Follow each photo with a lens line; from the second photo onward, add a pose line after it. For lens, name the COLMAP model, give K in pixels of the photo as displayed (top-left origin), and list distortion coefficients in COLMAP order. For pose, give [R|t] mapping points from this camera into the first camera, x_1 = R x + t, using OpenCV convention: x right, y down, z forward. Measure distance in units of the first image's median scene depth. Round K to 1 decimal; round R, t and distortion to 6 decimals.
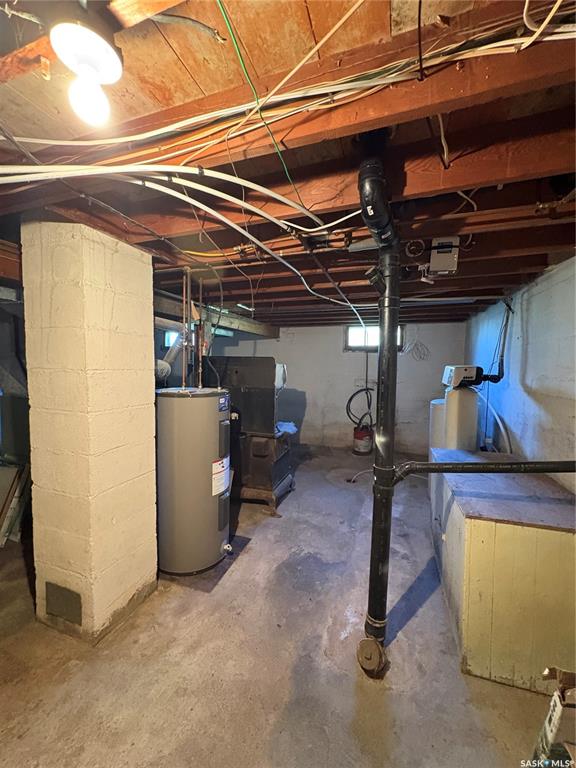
lens RADIAL K [[304.6, 0, 288.0], [0, 304.6, 384.0], [0, 0, 1]] dist [-0.001737, 0.000078]
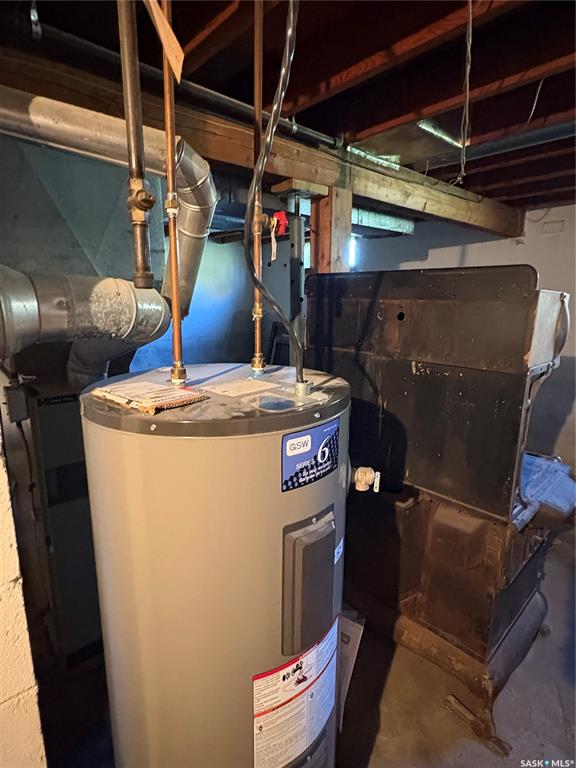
lens RADIAL K [[403.4, 0, 288.0], [0, 403.4, 384.0], [0, 0, 1]] dist [-0.002084, -0.000446]
pose [[0.876385, 0.083485, -0.474320, -0.057772], [-0.015373, 0.989209, 0.145706, -0.027947], [0.481366, -0.120403, 0.868211, 0.535239]]
